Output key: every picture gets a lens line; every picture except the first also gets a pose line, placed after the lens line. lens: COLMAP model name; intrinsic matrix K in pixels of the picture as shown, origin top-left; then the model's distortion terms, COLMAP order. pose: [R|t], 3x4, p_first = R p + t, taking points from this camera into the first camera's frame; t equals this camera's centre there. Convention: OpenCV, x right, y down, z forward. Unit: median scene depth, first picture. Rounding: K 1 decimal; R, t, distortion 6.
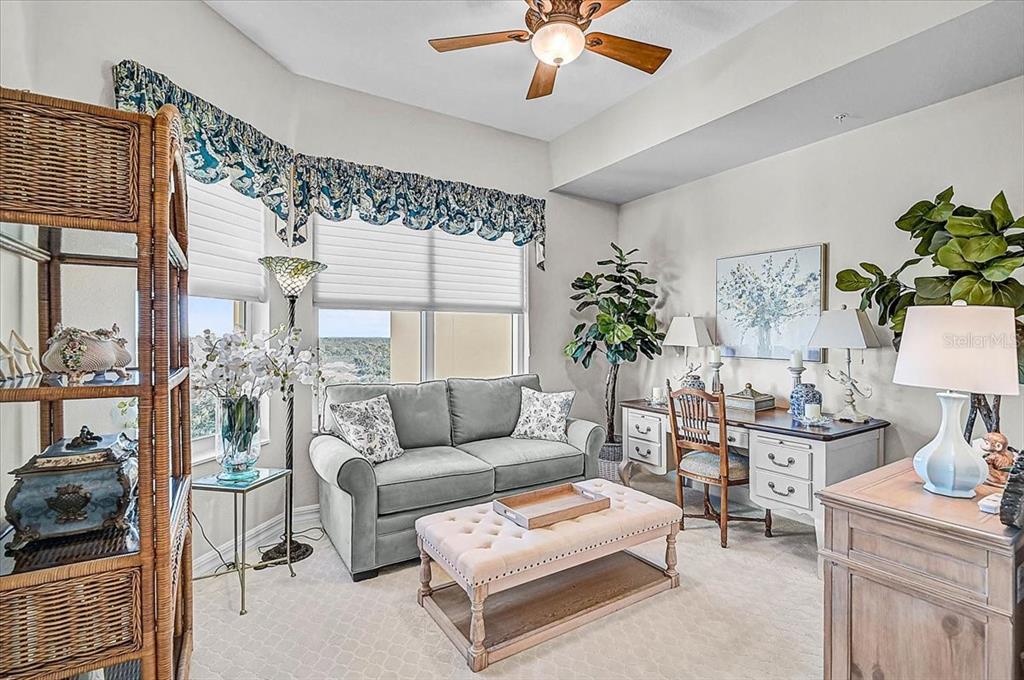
lens RADIAL K [[475.8, 0, 507.0], [0, 475.8, 334.5], [0, 0, 1]] dist [-0.014416, 0.000497]
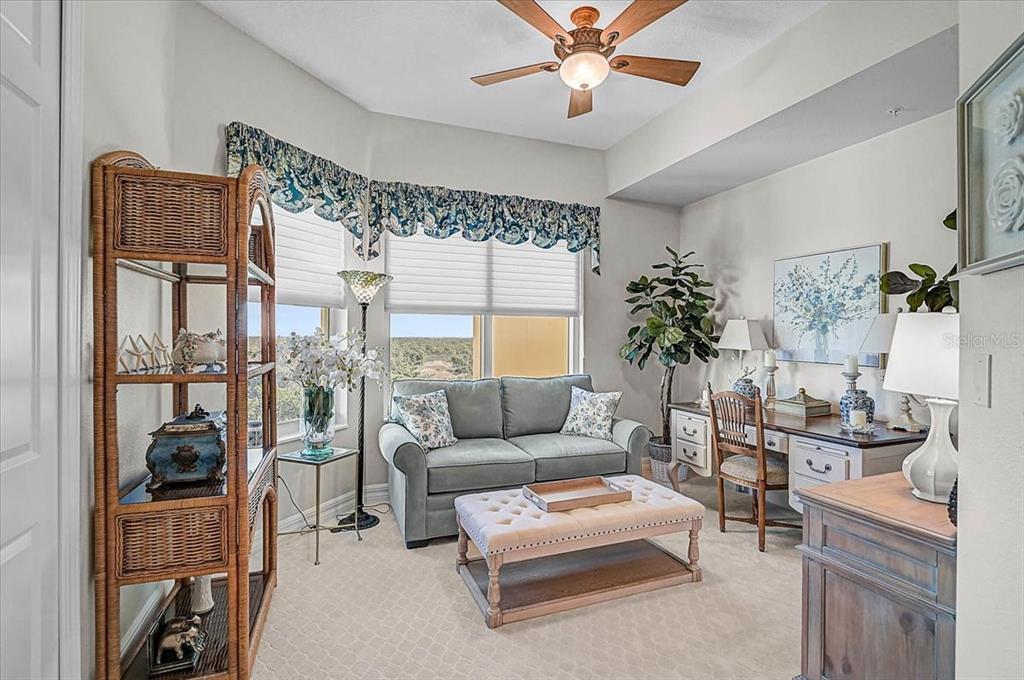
lens RADIAL K [[475.8, 0, 507.0], [0, 475.8, 334.5], [0, 0, 1]] dist [-0.014416, 0.000497]
pose [[0.980894, 0.004109, -0.194502, 0.124761], [-0.004372, 0.999990, -0.000925, -0.004564], [0.194496, 0.001758, 0.980902, -0.085994]]
